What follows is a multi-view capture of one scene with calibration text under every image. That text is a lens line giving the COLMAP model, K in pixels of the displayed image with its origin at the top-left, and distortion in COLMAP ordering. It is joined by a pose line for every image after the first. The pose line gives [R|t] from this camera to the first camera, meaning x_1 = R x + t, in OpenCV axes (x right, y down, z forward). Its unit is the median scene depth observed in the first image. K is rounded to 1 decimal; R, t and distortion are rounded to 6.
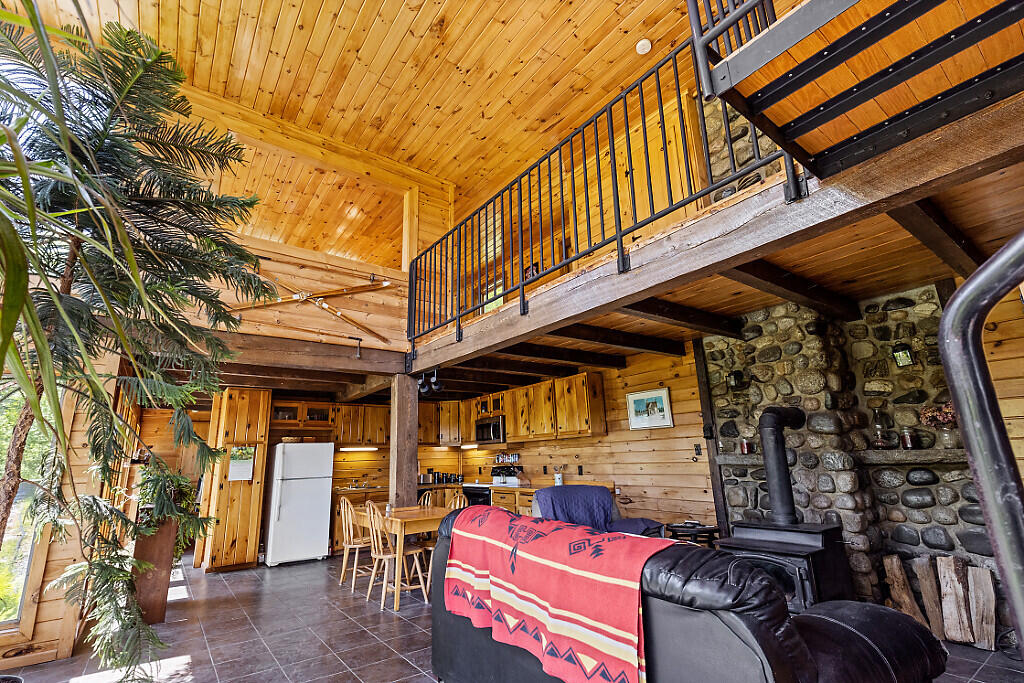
lens RADIAL K [[464.8, 0, 511.6], [0, 464.8, 344.0], [0, 0, 1]] dist [0.005542, 0.000381]
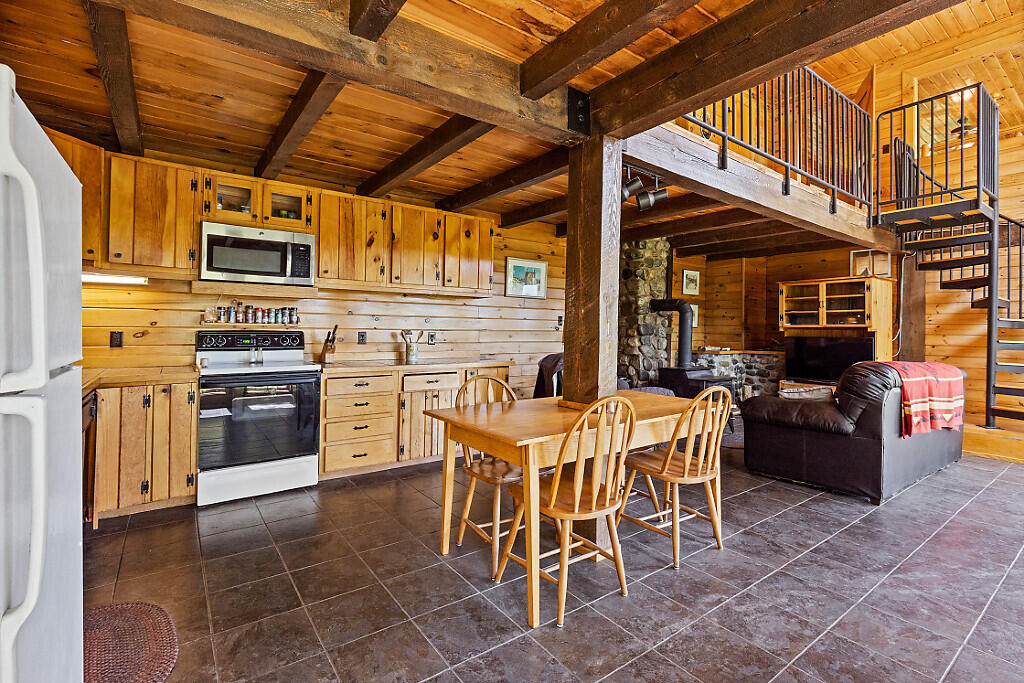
lens RADIAL K [[464.8, 0, 499.9], [0, 464.8, 321.1], [0, 0, 1]] dist [0.005542, 0.000381]
pose [[0.016462, 0.034884, 0.999256, -0.710461], [-0.263036, 0.964340, -0.029331, 0.279848], [-0.964646, -0.262357, 0.025051, 1.033553]]
